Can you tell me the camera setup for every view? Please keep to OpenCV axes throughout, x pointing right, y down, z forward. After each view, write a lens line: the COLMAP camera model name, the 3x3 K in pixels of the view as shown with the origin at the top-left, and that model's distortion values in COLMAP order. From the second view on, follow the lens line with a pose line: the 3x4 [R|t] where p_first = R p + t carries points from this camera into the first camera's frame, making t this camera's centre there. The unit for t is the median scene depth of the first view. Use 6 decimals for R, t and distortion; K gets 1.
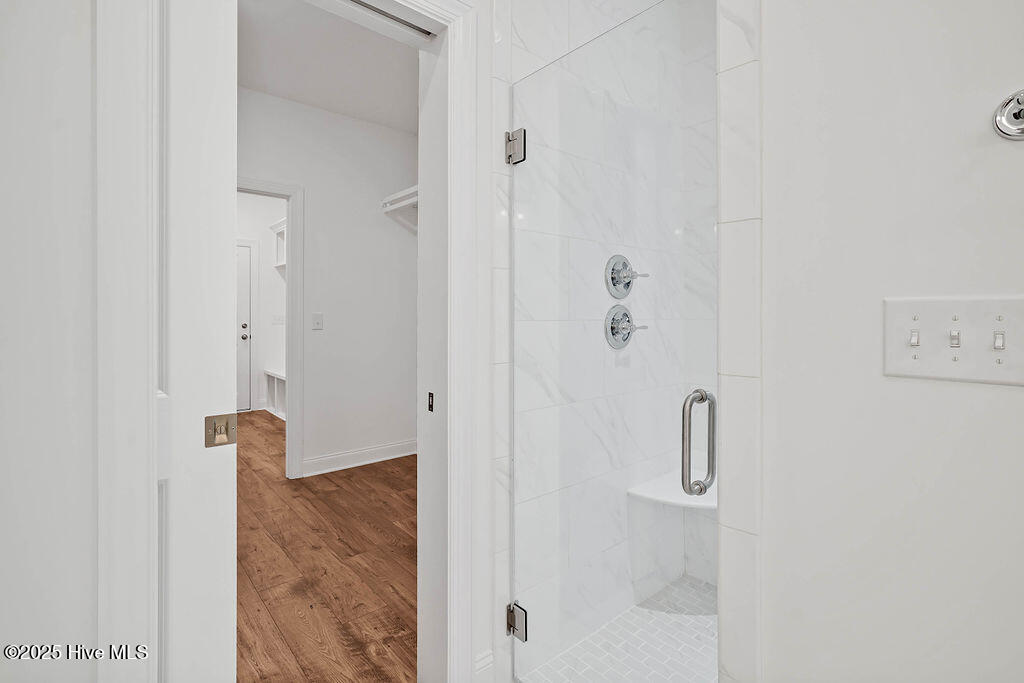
lens RADIAL K [[476.9, 0, 527.5], [0, 476.9, 325.9], [0, 0, 1]] dist [-0.000364, 0.000023]
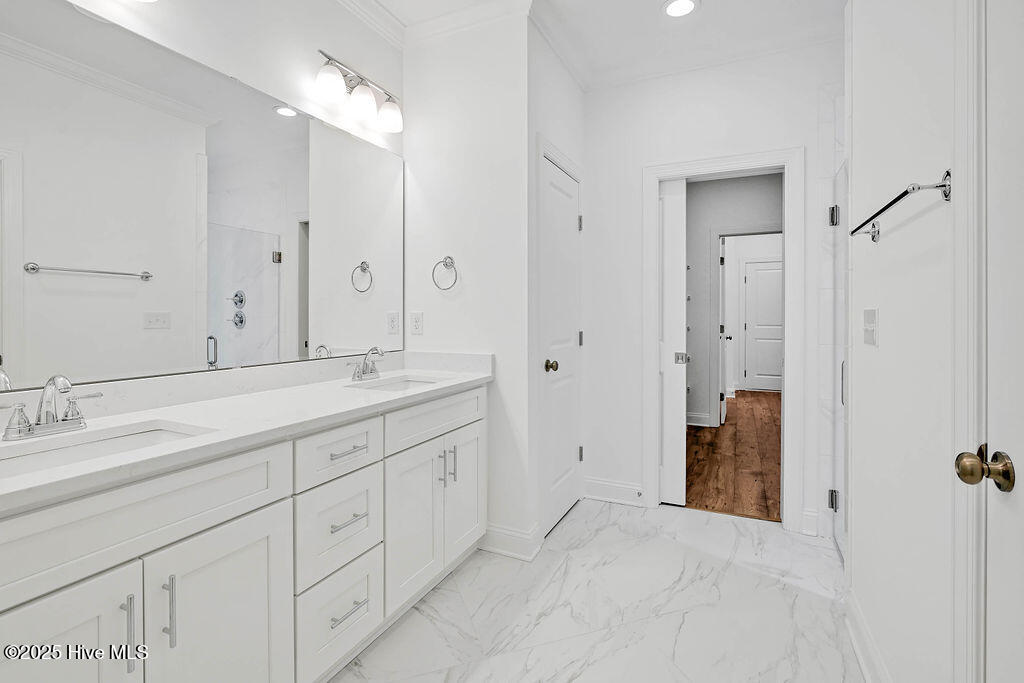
lens RADIAL K [[476.9, 0, 527.5], [0, 476.9, 325.9], [0, 0, 1]] dist [-0.000364, 0.000023]
pose [[0.409744, 0.011905, -0.912123, 1.051868], [-0.011777, 0.999901, 0.007760, 0.011657], [0.912124, 0.007562, 0.409844, -0.659592]]
